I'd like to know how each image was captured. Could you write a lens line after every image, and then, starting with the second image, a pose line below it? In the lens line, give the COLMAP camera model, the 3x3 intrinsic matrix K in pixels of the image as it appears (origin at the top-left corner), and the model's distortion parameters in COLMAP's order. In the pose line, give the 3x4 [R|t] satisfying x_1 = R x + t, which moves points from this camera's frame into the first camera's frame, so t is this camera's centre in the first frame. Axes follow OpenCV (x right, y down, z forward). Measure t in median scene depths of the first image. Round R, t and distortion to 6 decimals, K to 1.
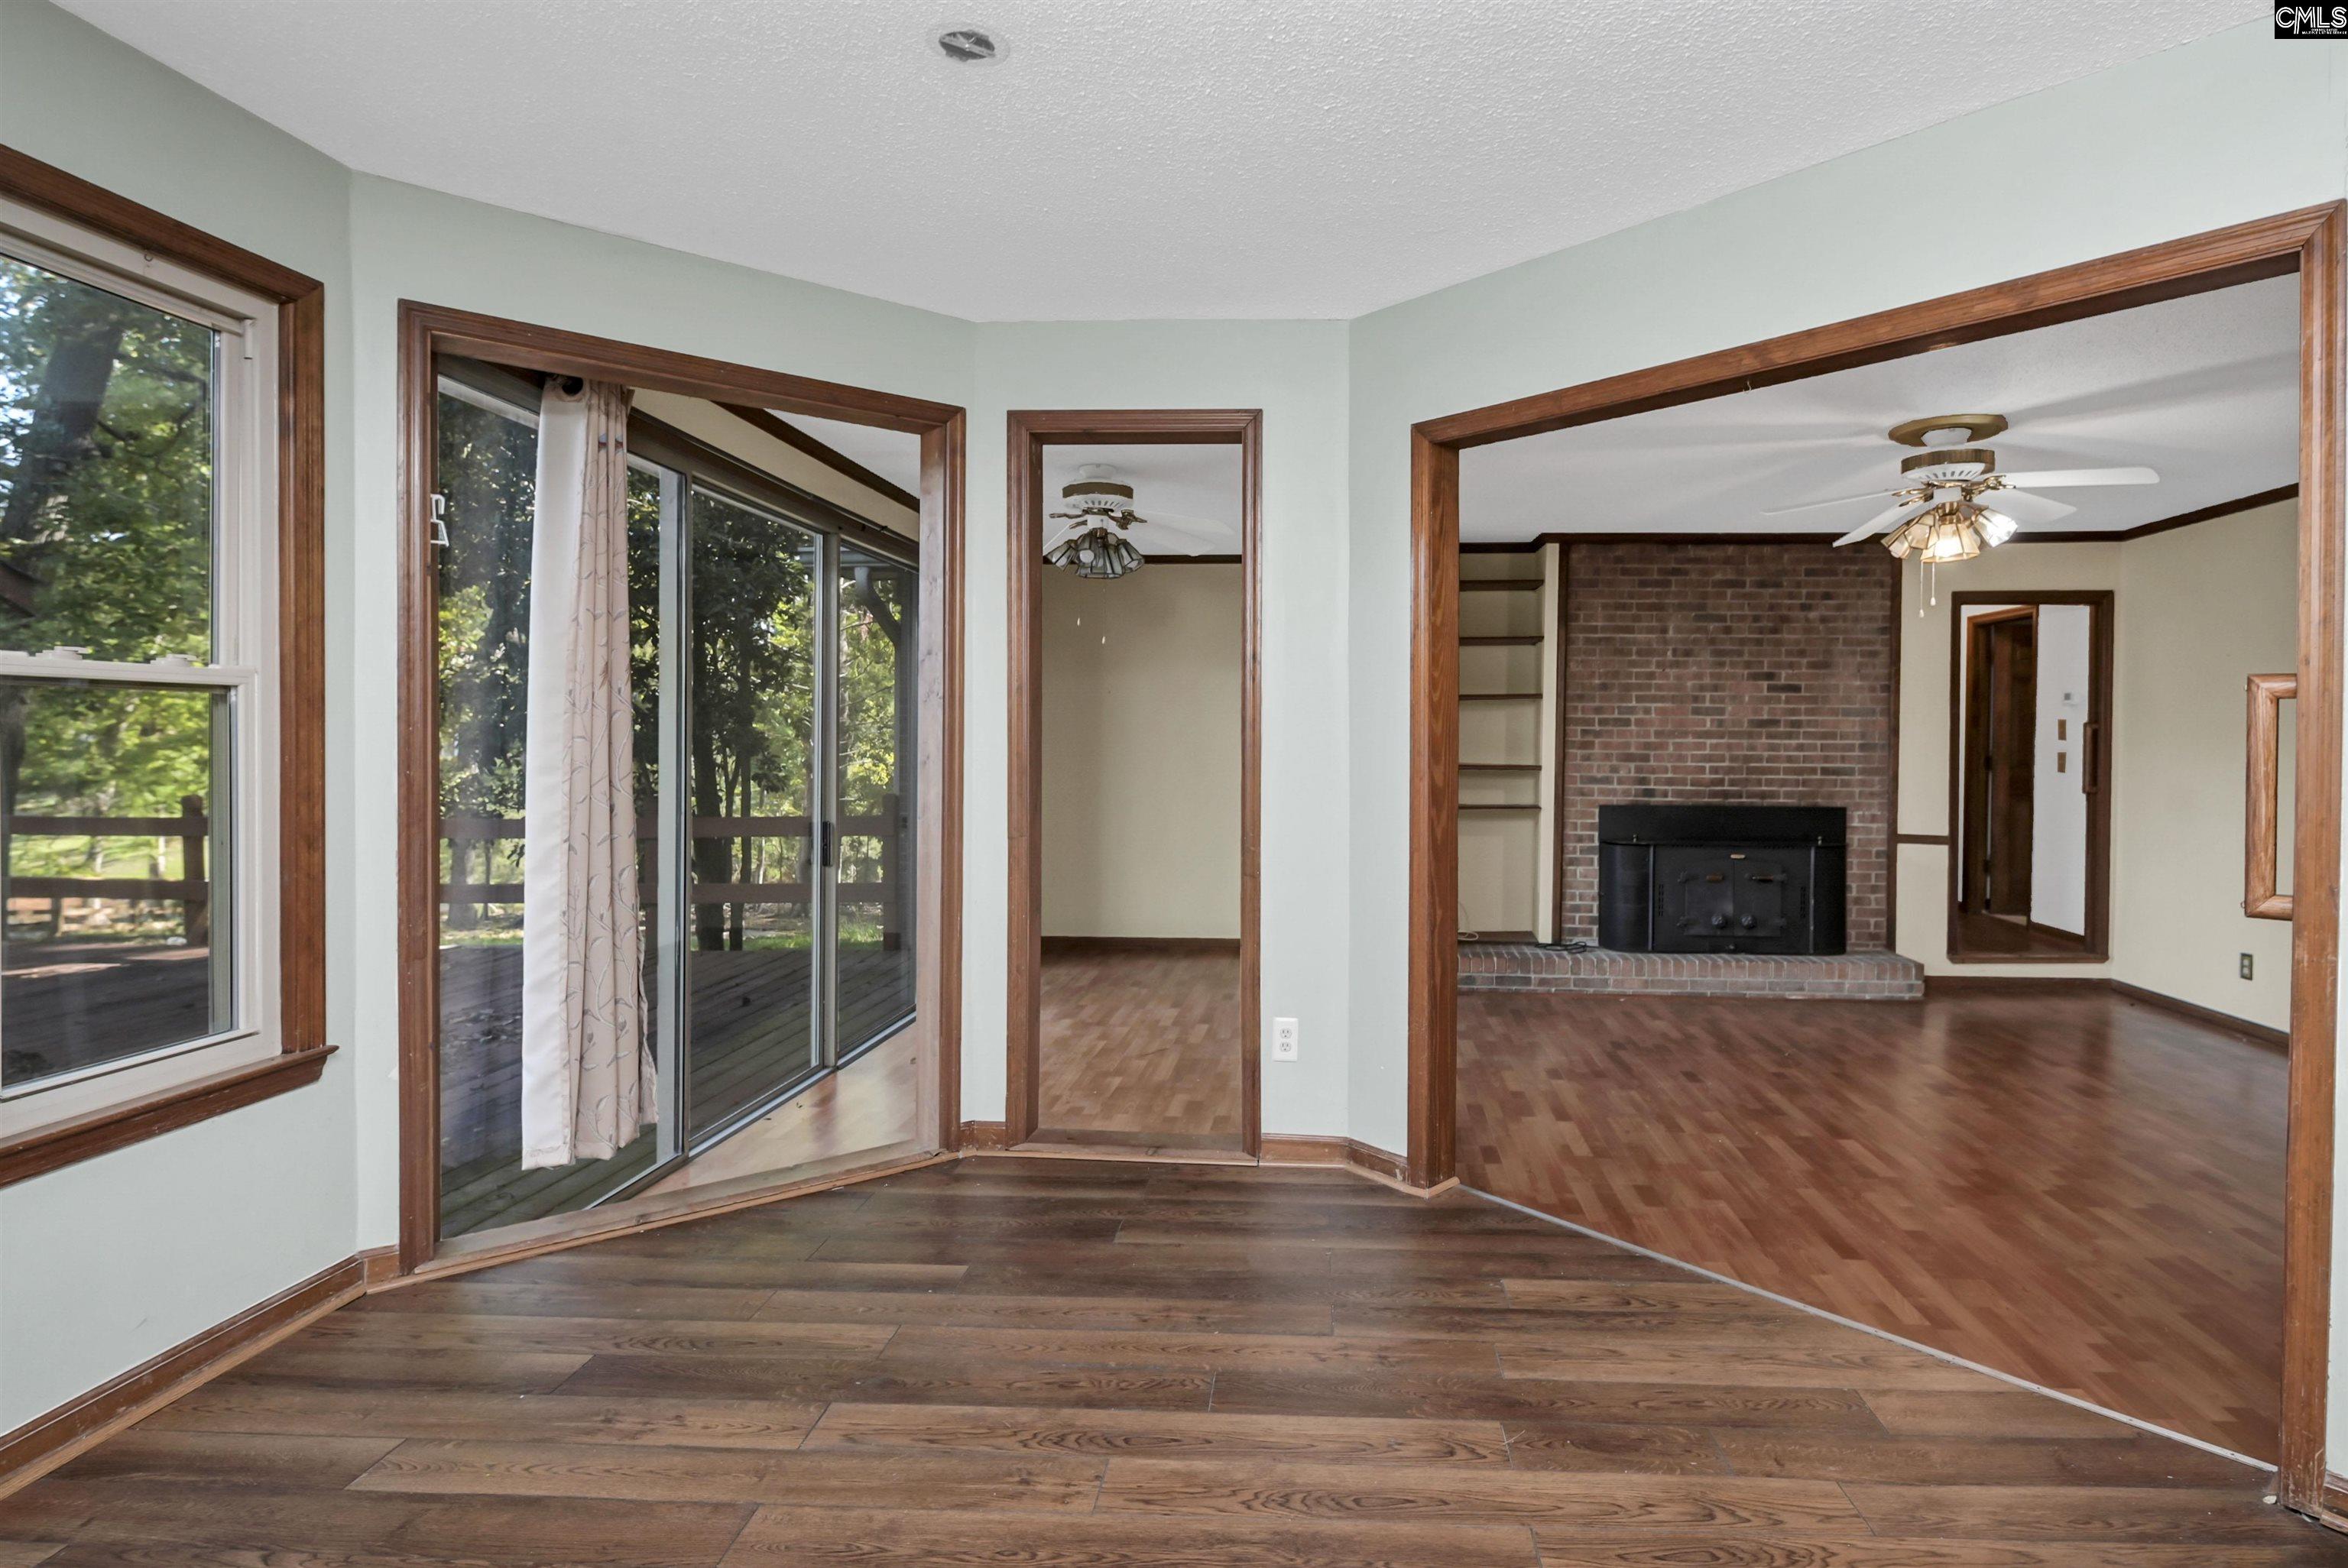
lens RADIAL K [[1258.1, 0, 1251.1], [0, 1258.1, 767.7], [0, 0, 1]] dist [-0.007230, -0.002281]
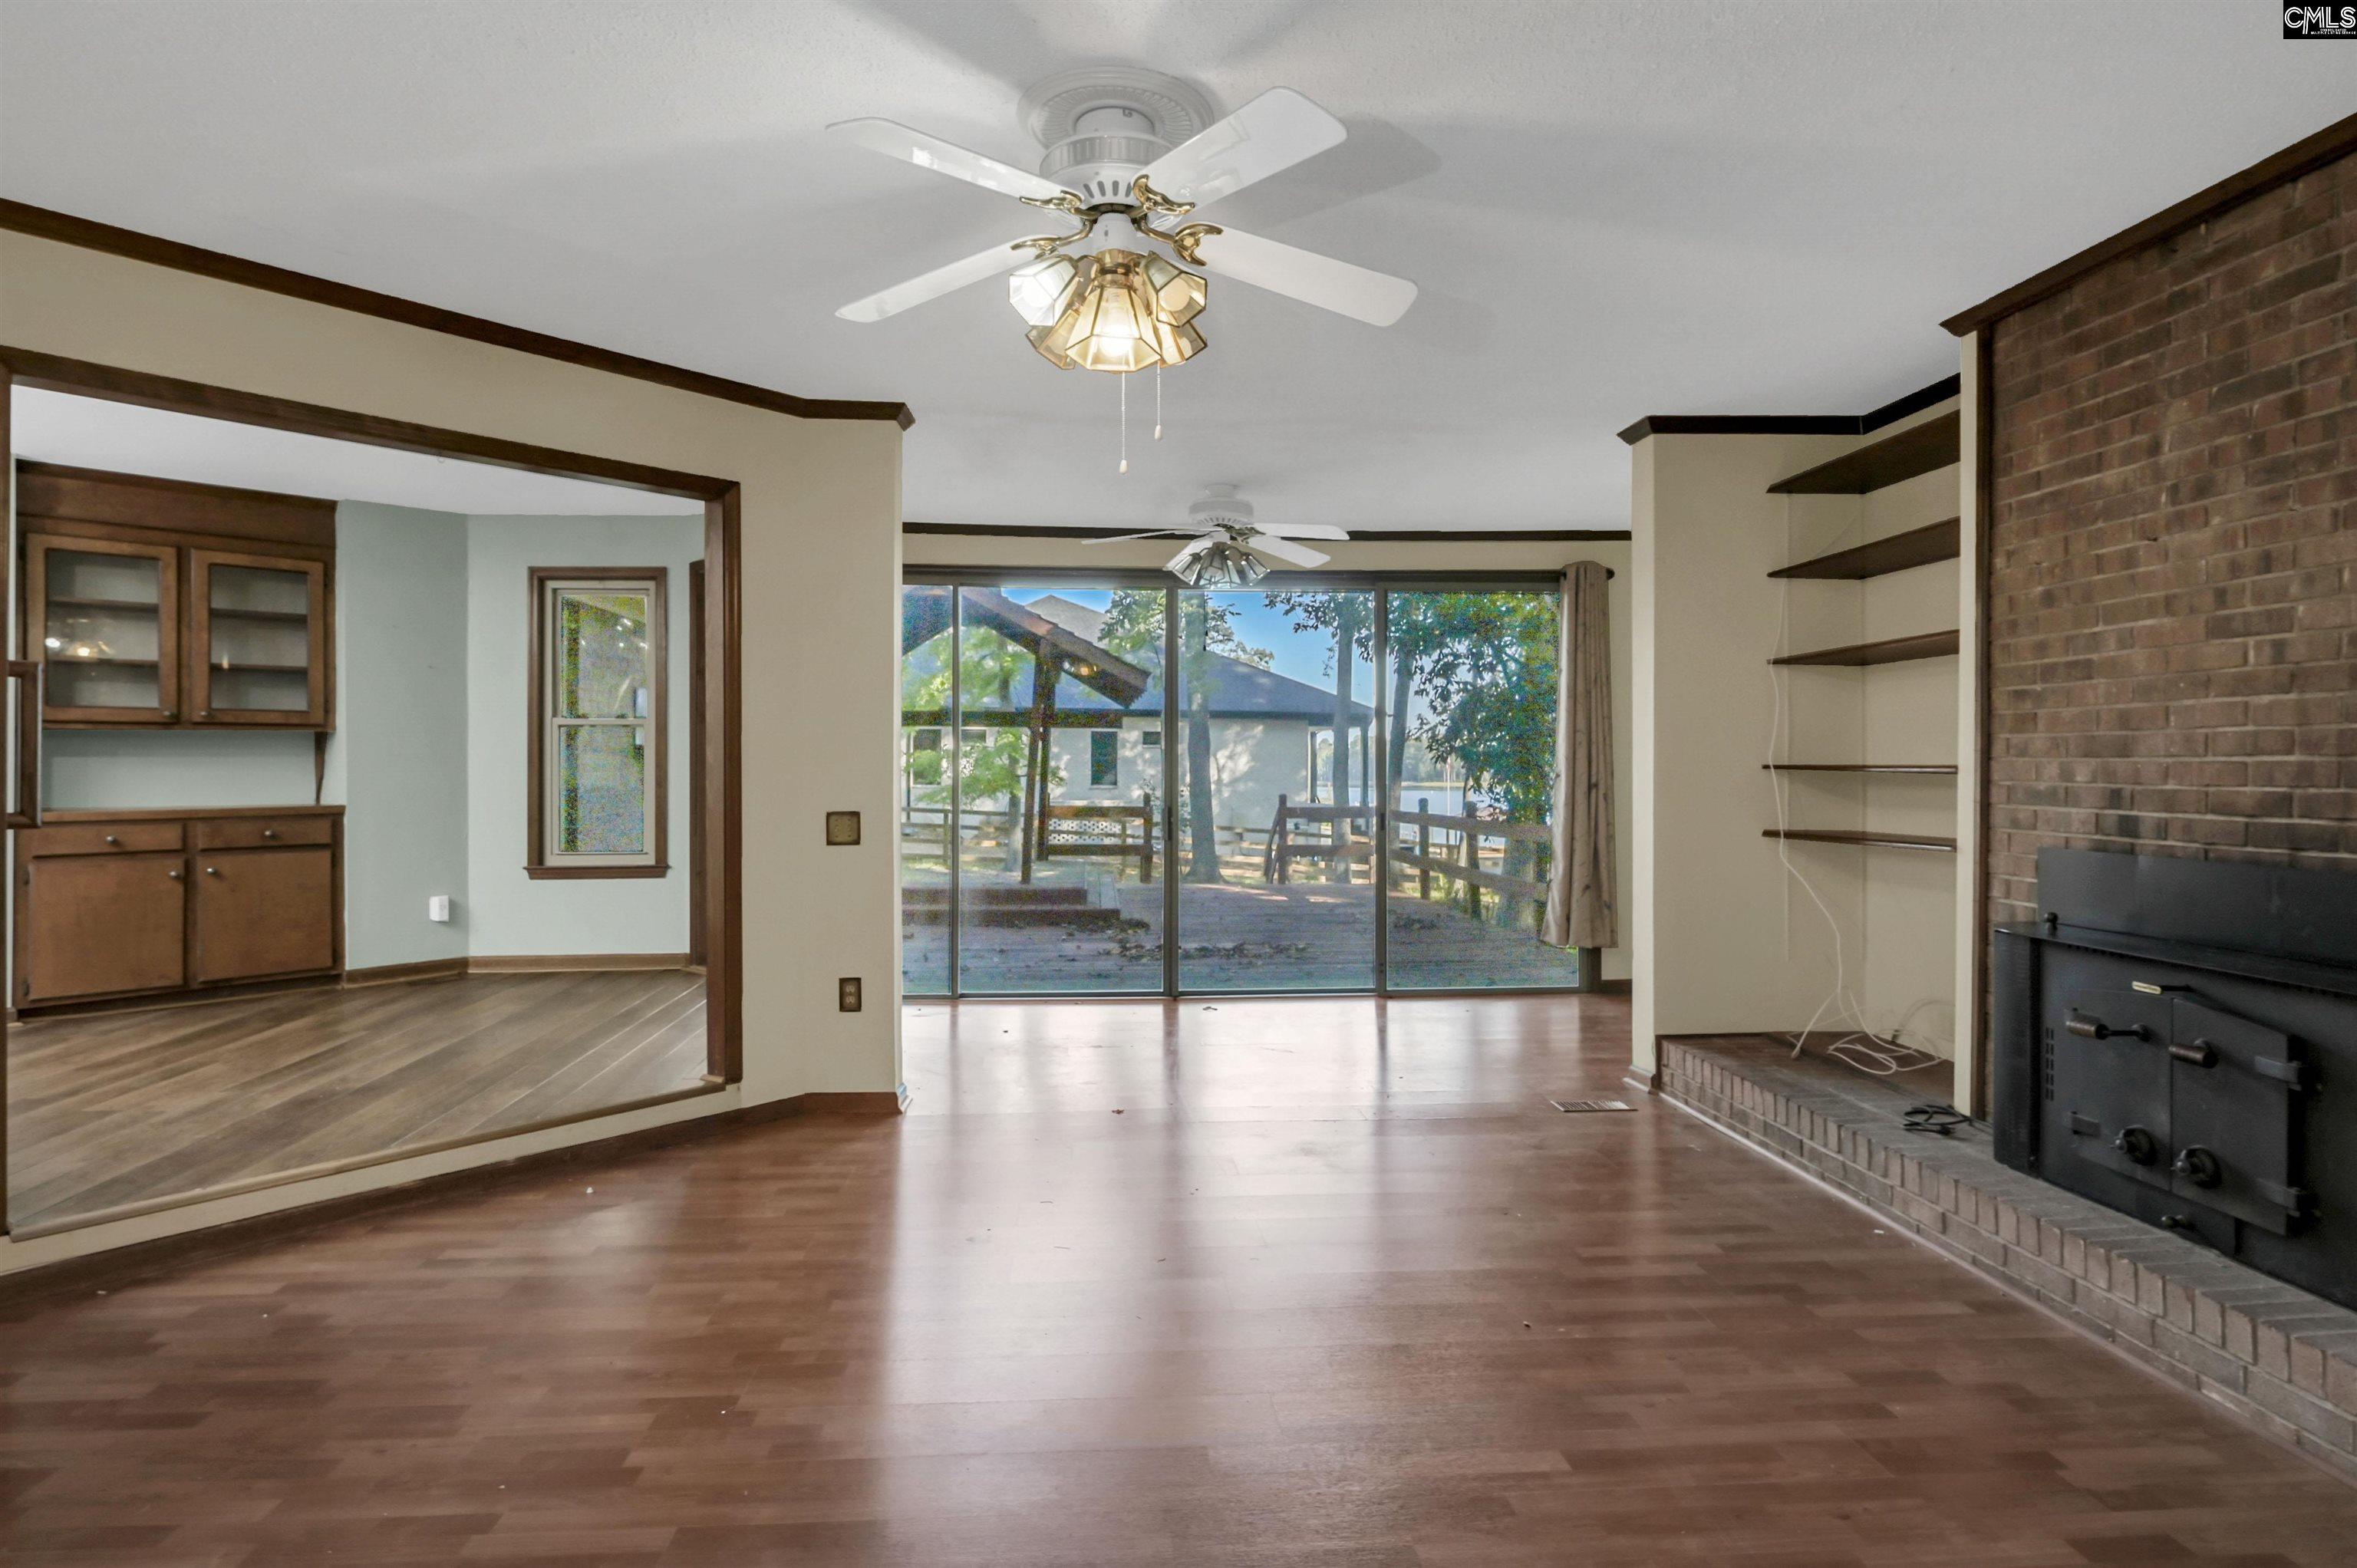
lens RADIAL K [[1232.6, 0, 1163.8], [0, 1232.6, 767.3], [0, 0, 1]] dist [0.010530, -0.008004]
pose [[0.137697, -0.007340, -0.990447, 1.383093], [-0.020827, 0.999730, -0.010304, 0.021525], [0.990255, 0.022047, 0.137507, 1.208187]]
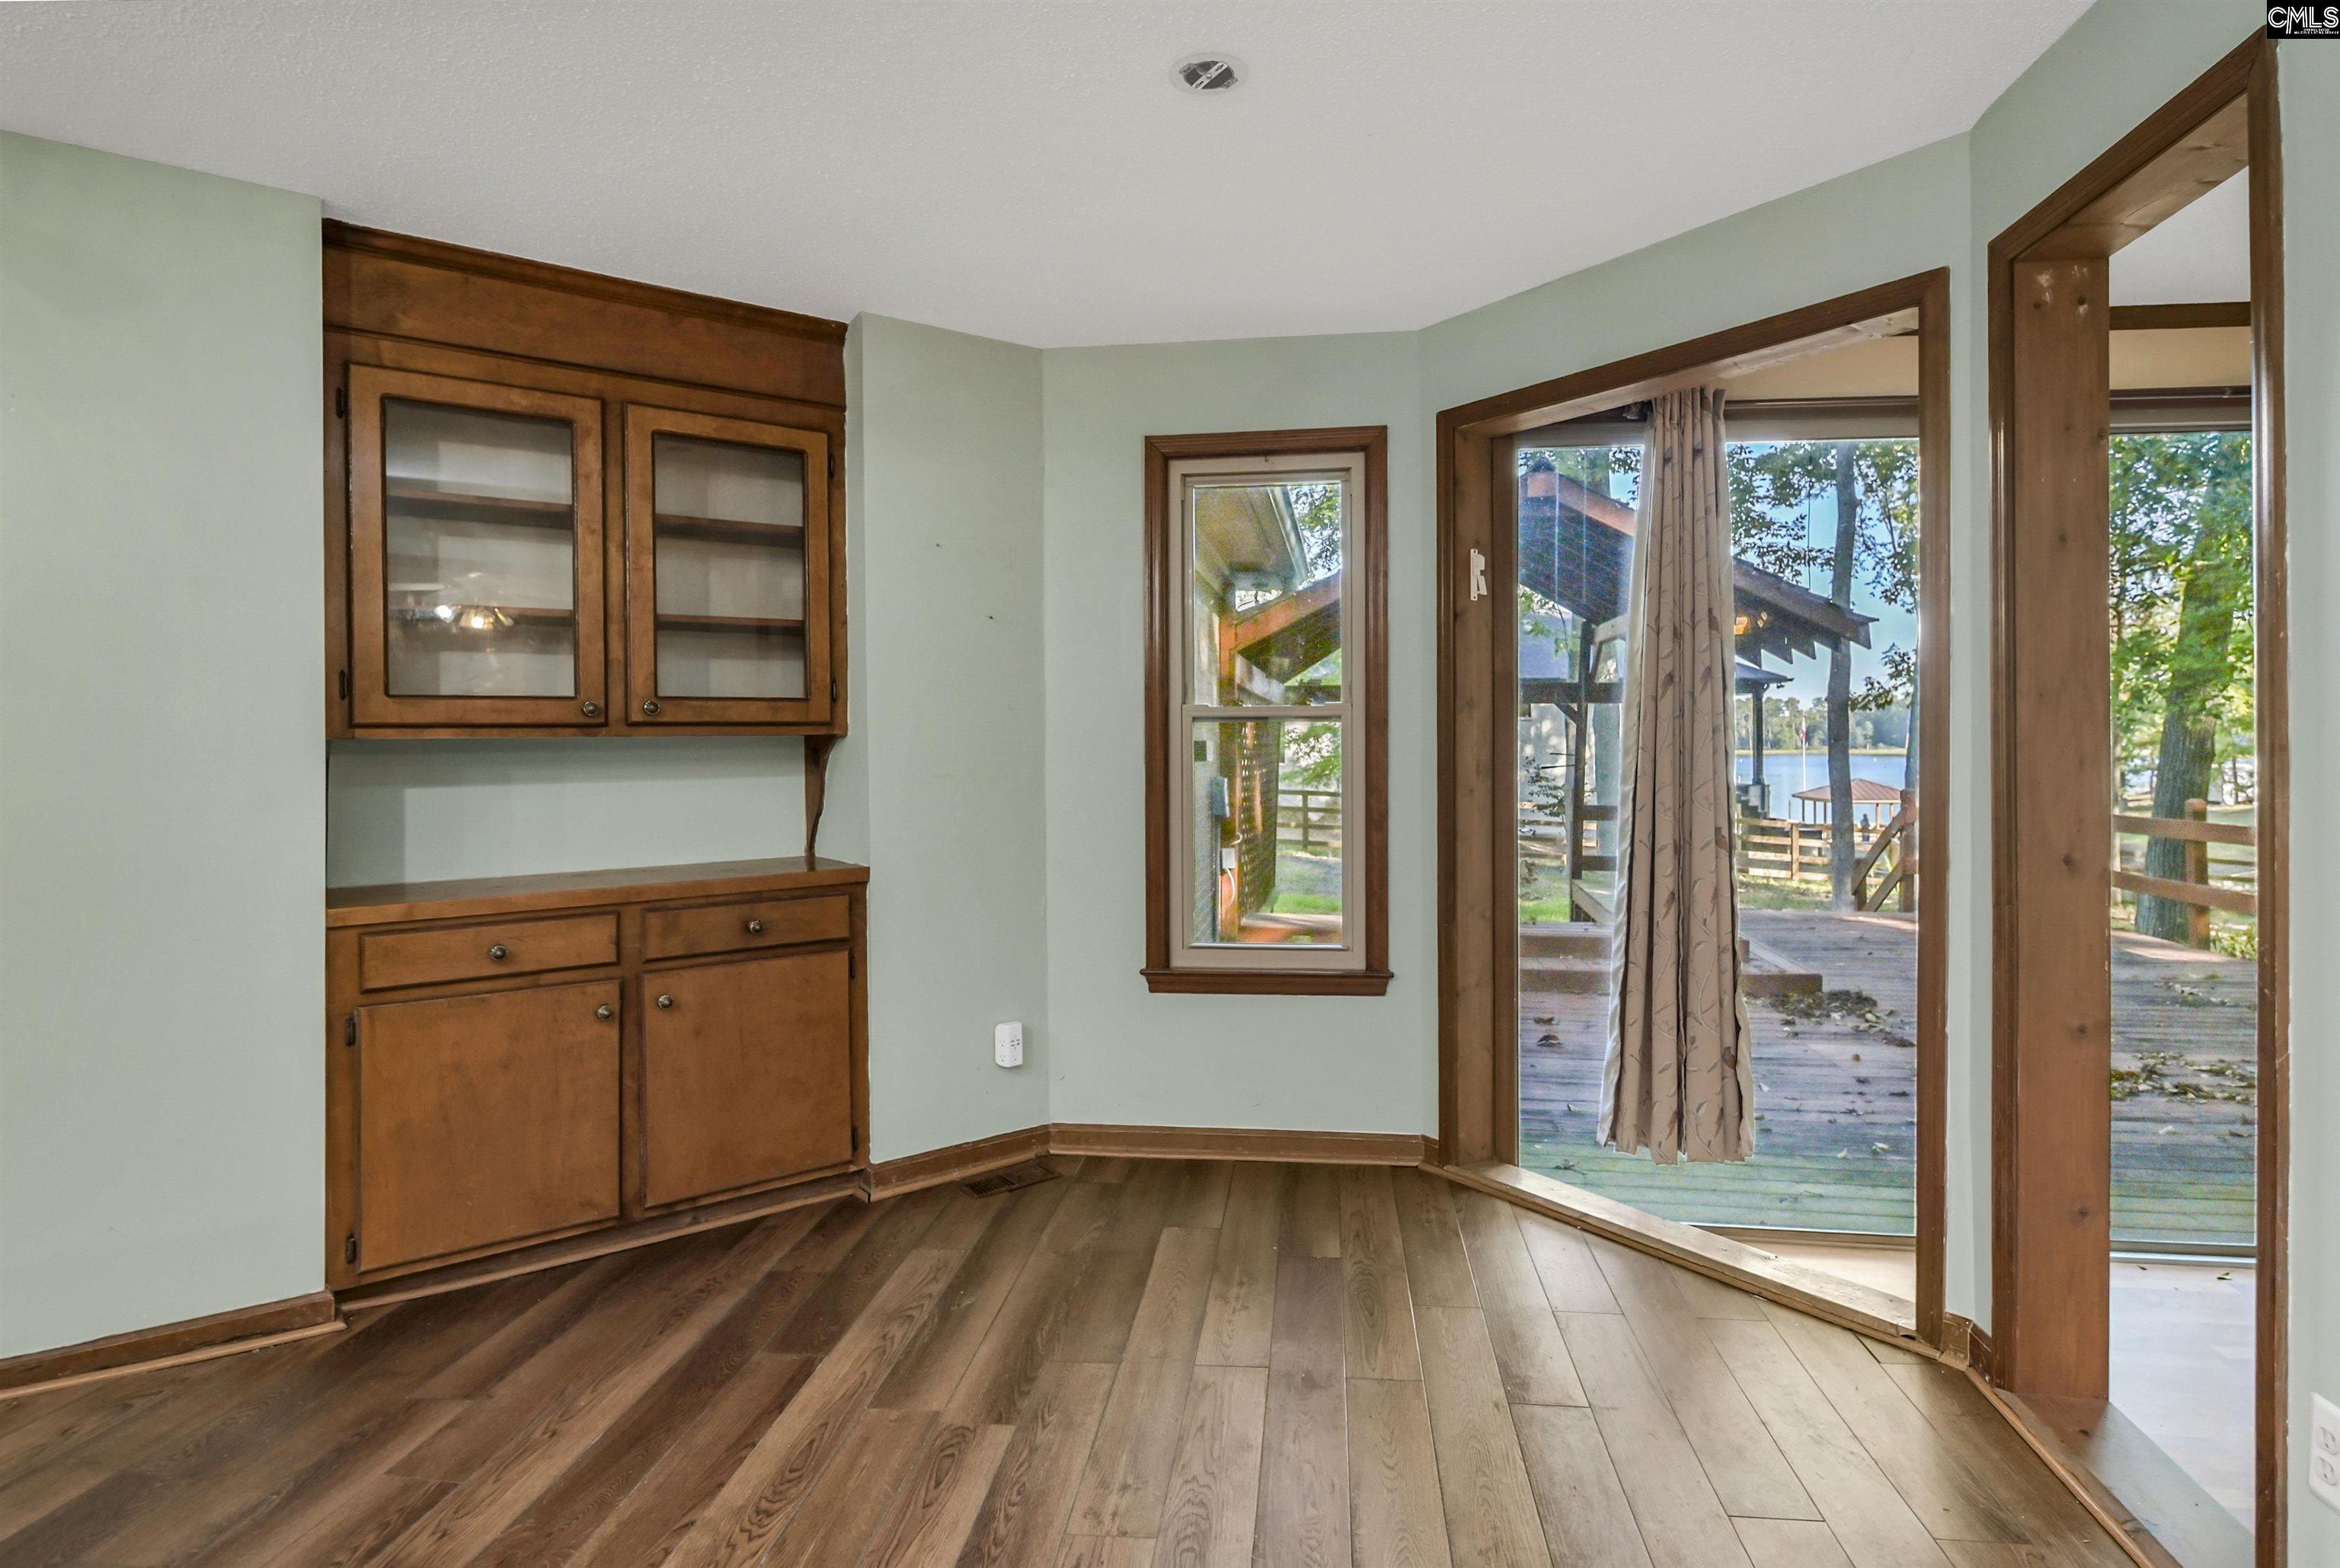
lens RADIAL K [[1223.6, 0, 1202.4], [0, 1223.6, 744.8], [0, 0, 1]] dist [0.010530, -0.008004]
pose [[-0.062425, -0.003232, -0.998044, 0.462881], [-0.017404, 0.999846, -0.002150, -0.016499], [0.997898, 0.017236, -0.062471, 0.640096]]
